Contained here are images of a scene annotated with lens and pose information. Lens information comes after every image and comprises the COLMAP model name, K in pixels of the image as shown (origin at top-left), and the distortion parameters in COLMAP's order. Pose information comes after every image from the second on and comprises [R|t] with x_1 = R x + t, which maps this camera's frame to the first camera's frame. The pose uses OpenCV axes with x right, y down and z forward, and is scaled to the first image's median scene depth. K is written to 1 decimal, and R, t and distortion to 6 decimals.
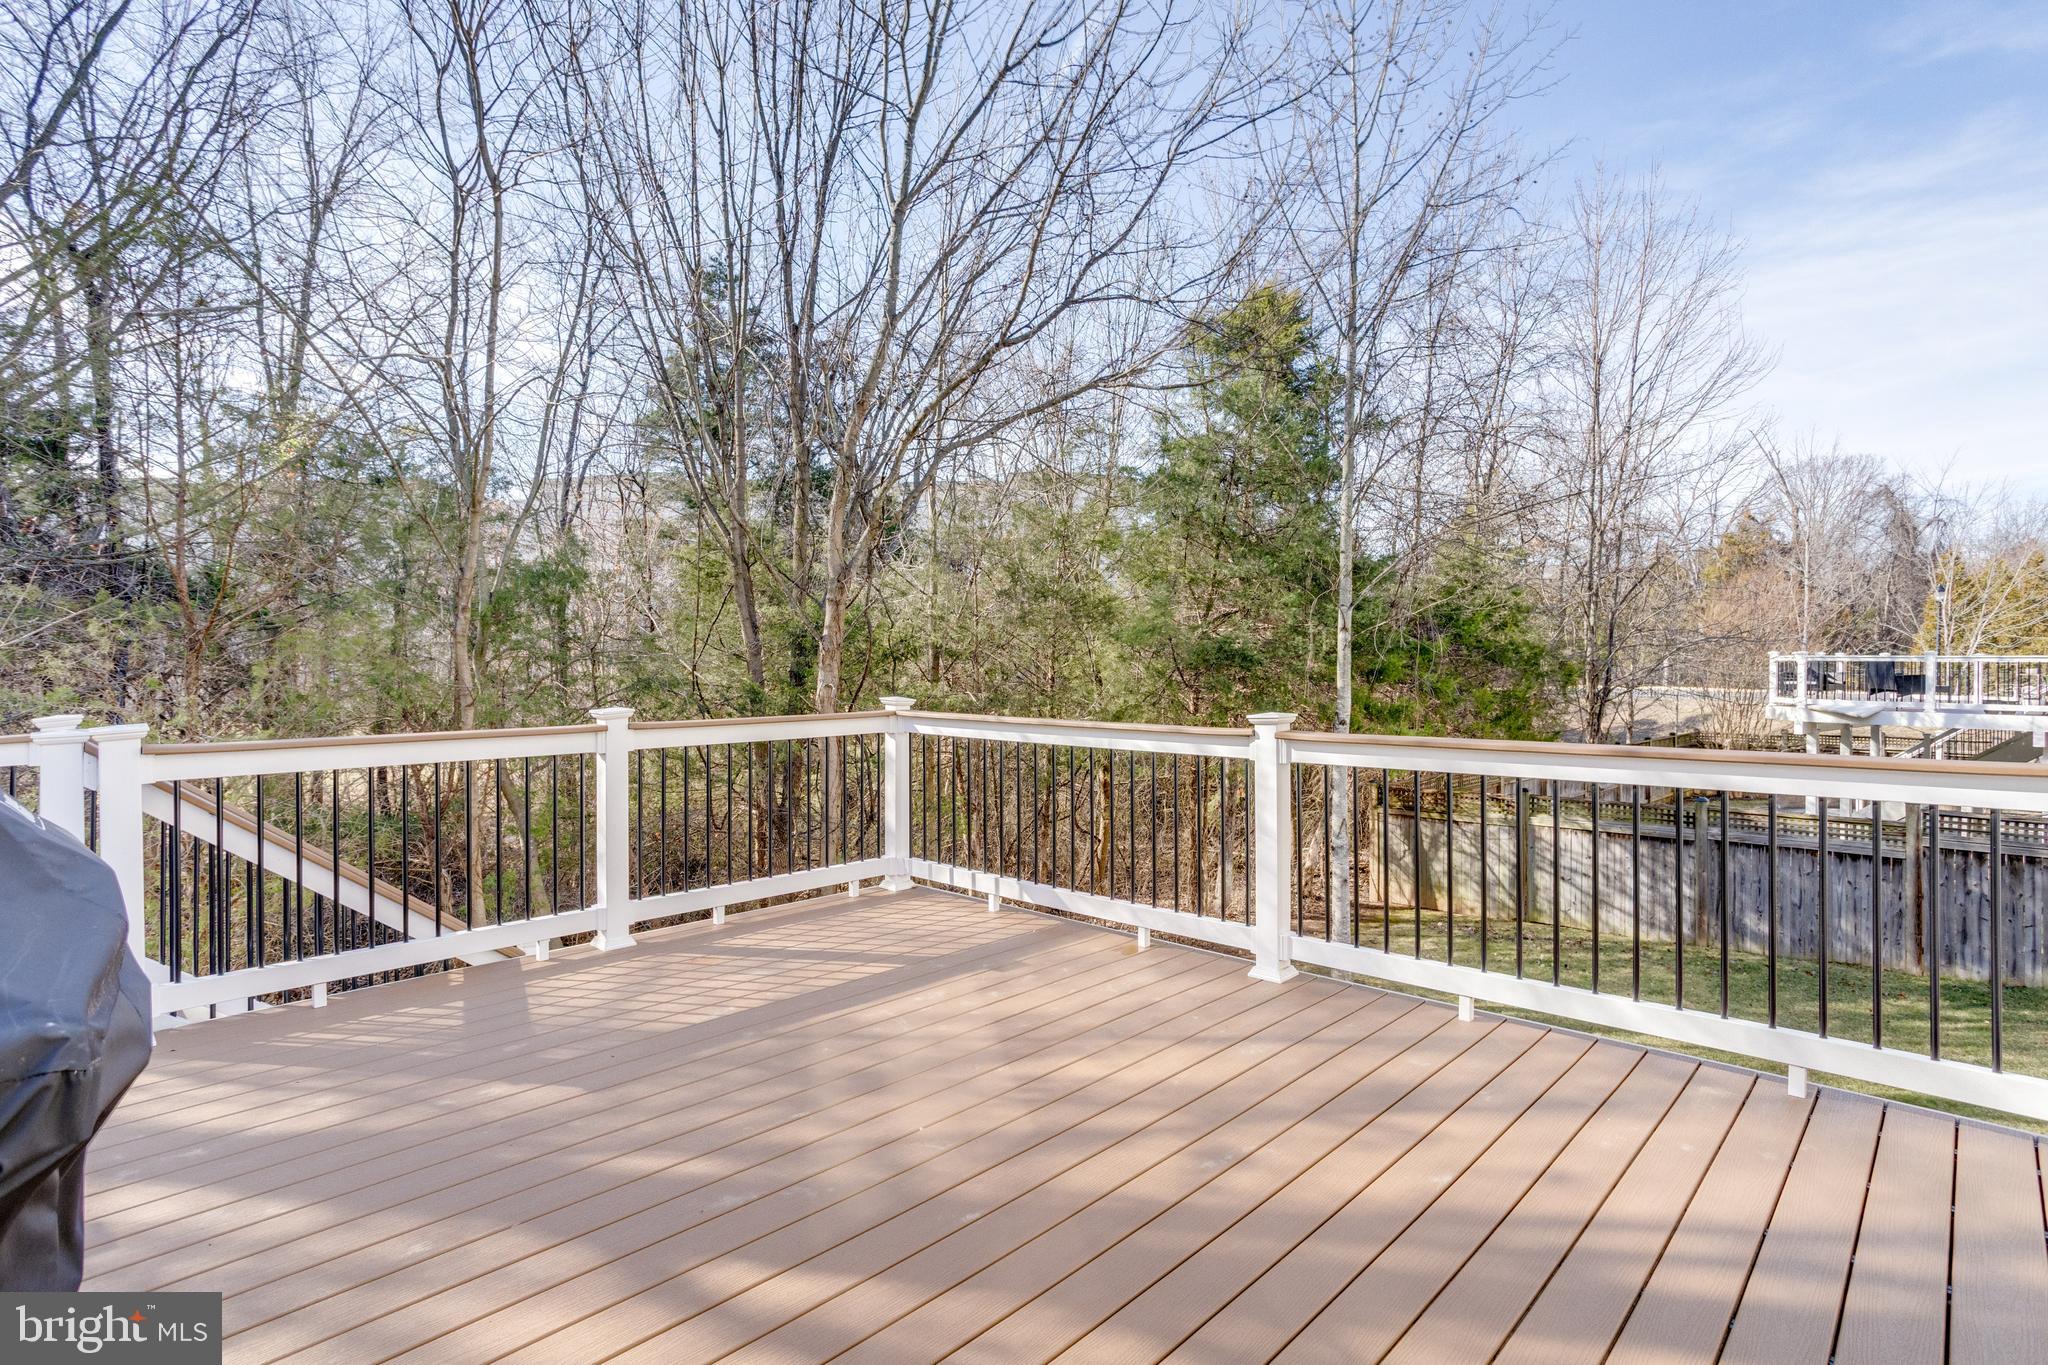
lens RADIAL K [[977.5, 0, 1084.6], [0, 977.5, 671.0], [0, 0, 1]] dist [0.050241, 0.000383]
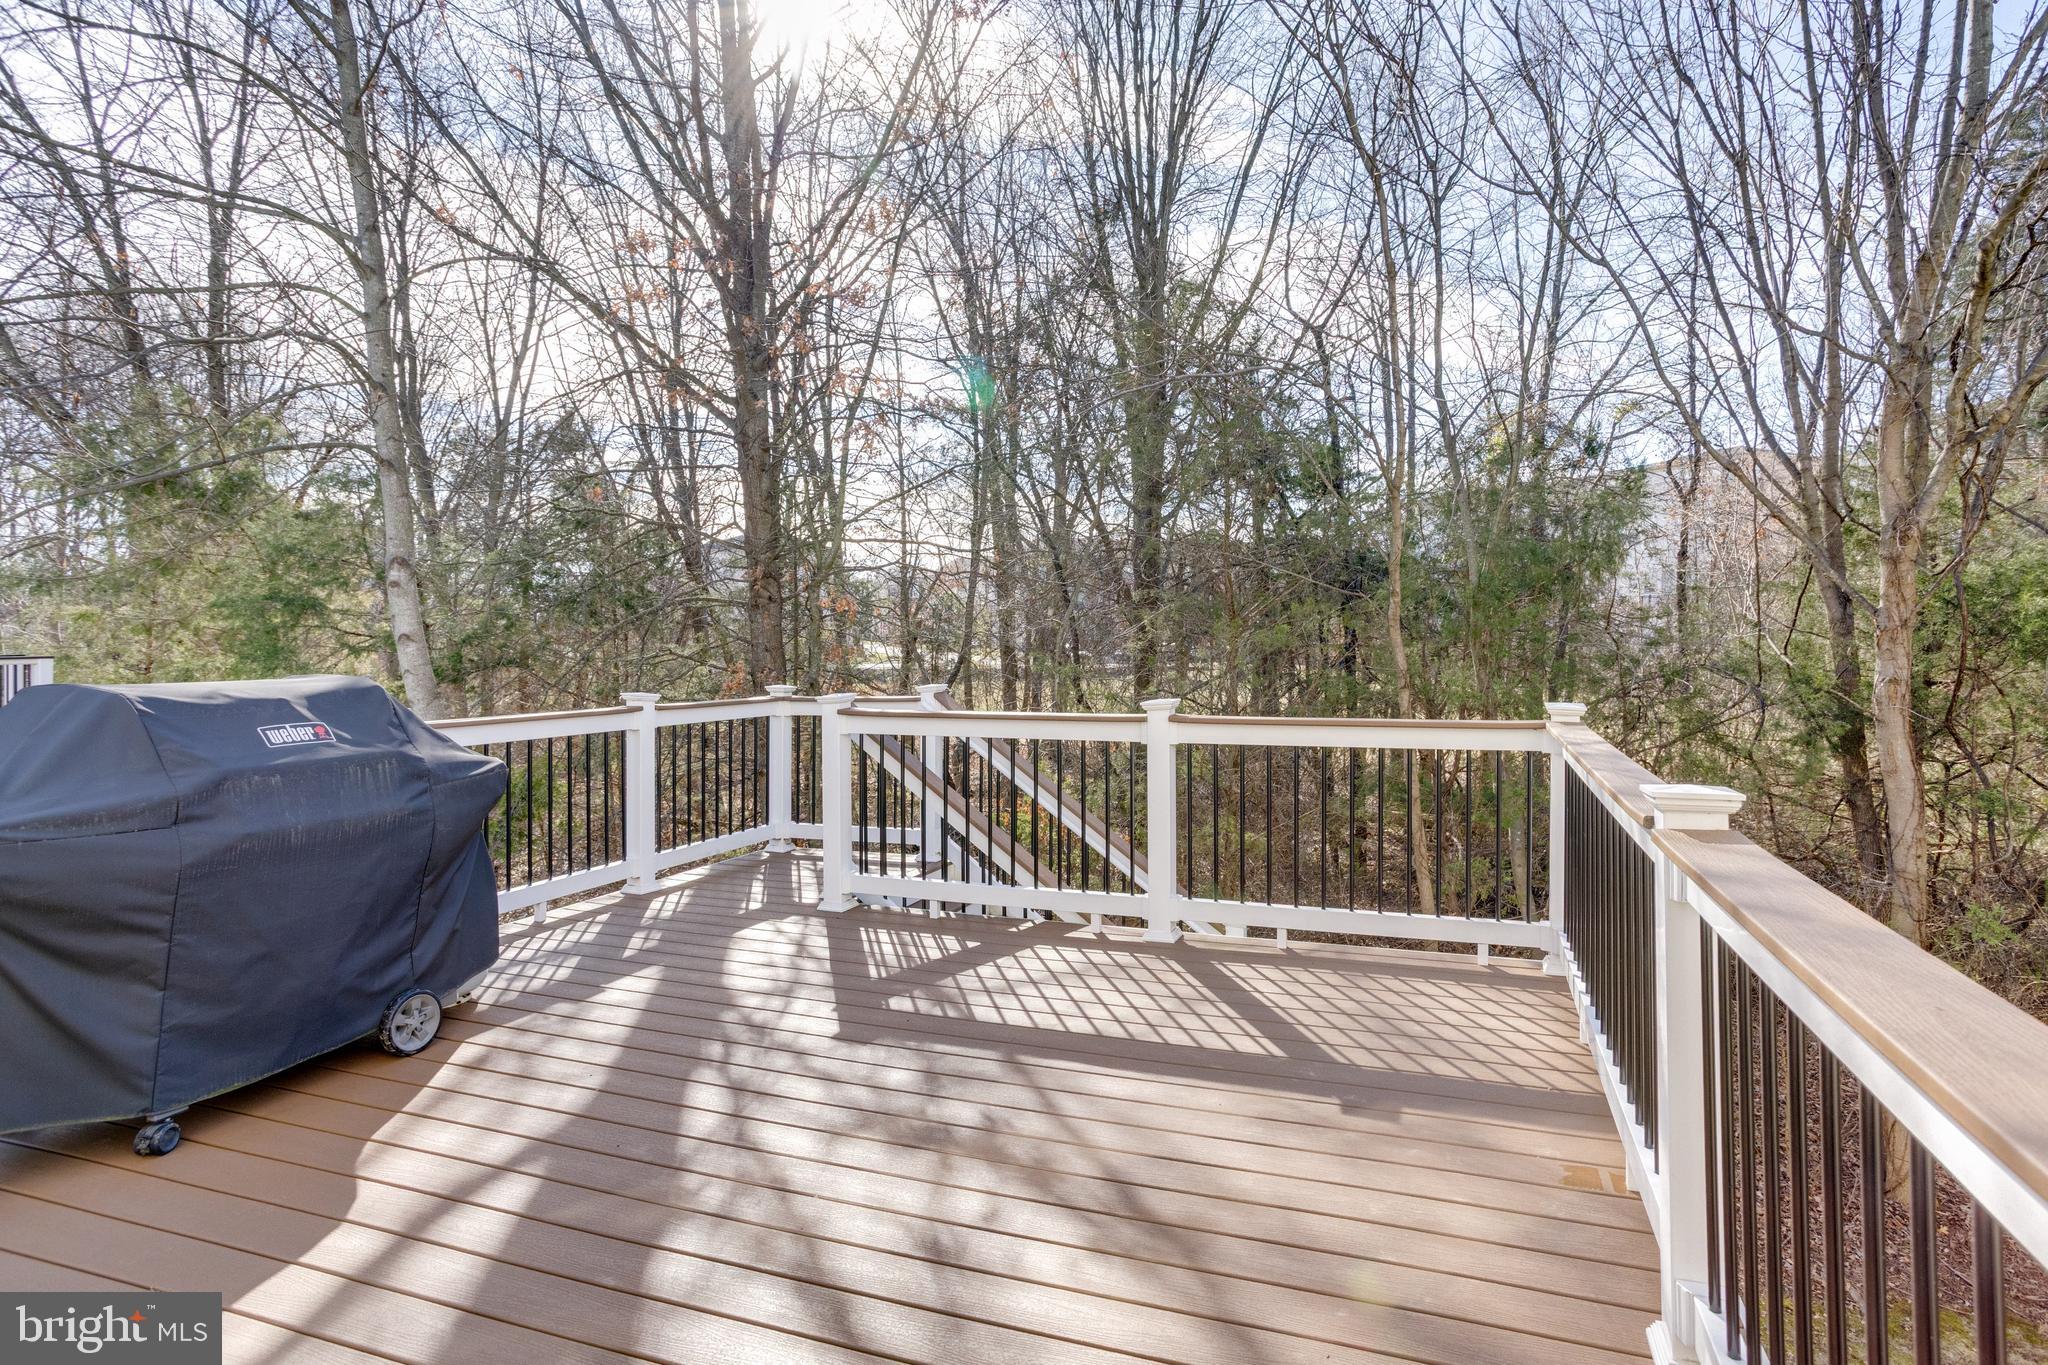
lens RADIAL K [[1070.5, 0, 1030.7], [0, 1070.5, 618.0], [0, 0, 1]] dist [0.000343, 0.000230]
pose [[0.369411, -0.041369, -0.928345, 0.584682], [0.015007, 0.999144, -0.038552, 0.004074], [0.929145, 0.000310, 0.369715, 0.627932]]
